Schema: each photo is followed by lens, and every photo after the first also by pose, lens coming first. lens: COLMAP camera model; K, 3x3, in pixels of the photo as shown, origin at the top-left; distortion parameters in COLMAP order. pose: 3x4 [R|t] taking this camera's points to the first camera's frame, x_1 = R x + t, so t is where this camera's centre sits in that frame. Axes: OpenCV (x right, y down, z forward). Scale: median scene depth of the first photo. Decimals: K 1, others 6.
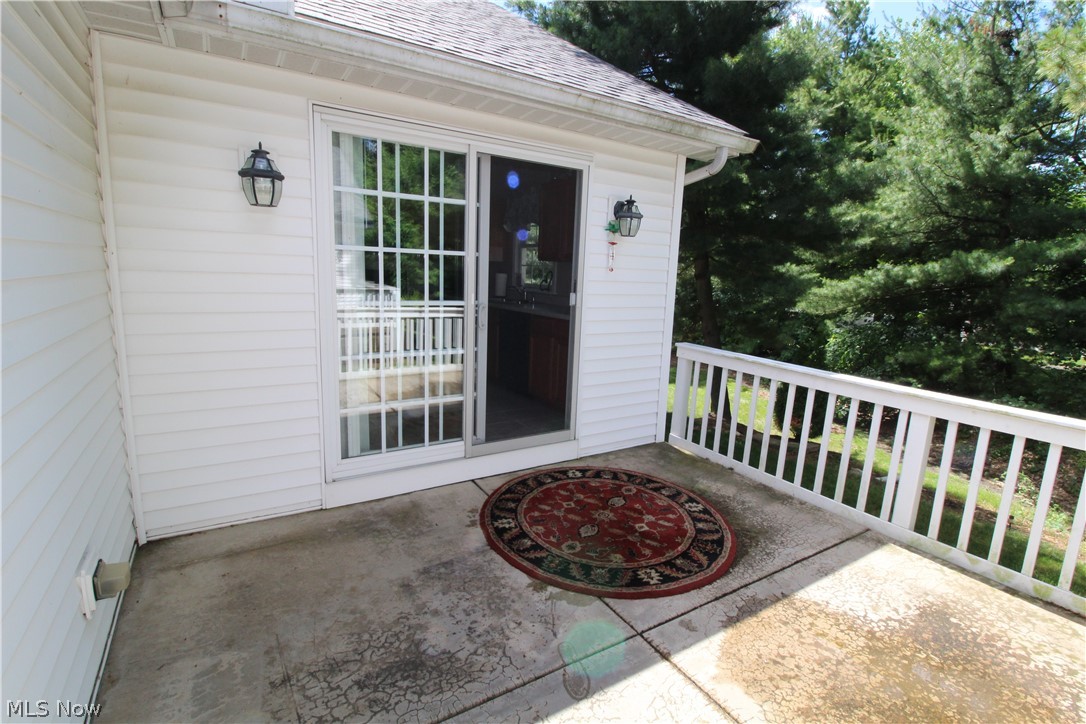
lens RADIAL K [[504.5, 0, 541.8], [0, 504.5, 353.0], [0, 0, 1]] dist [-0.002609, -0.012809]
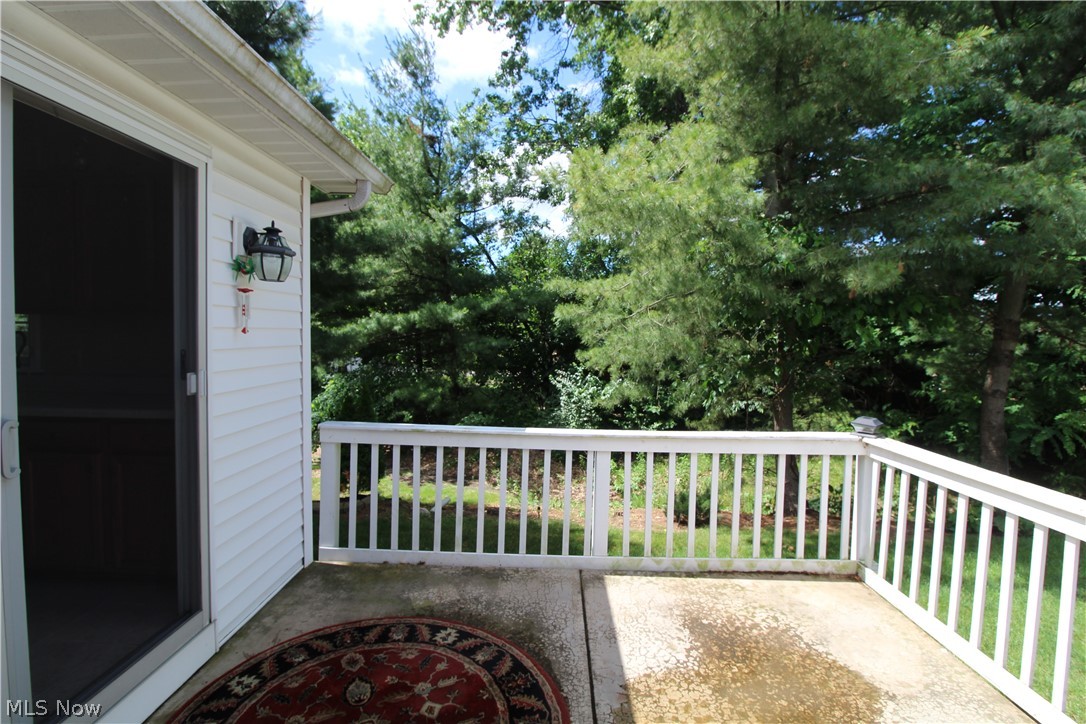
lens RADIAL K [[504.5, 0, 541.8], [0, 504.5, 353.0], [0, 0, 1]] dist [-0.002609, -0.012809]
pose [[0.537353, -0.063680, 0.840950, -0.197339], [0.139699, 0.990091, -0.014292, -0.075291], [-0.831706, 0.125160, 0.540925, 0.342727]]
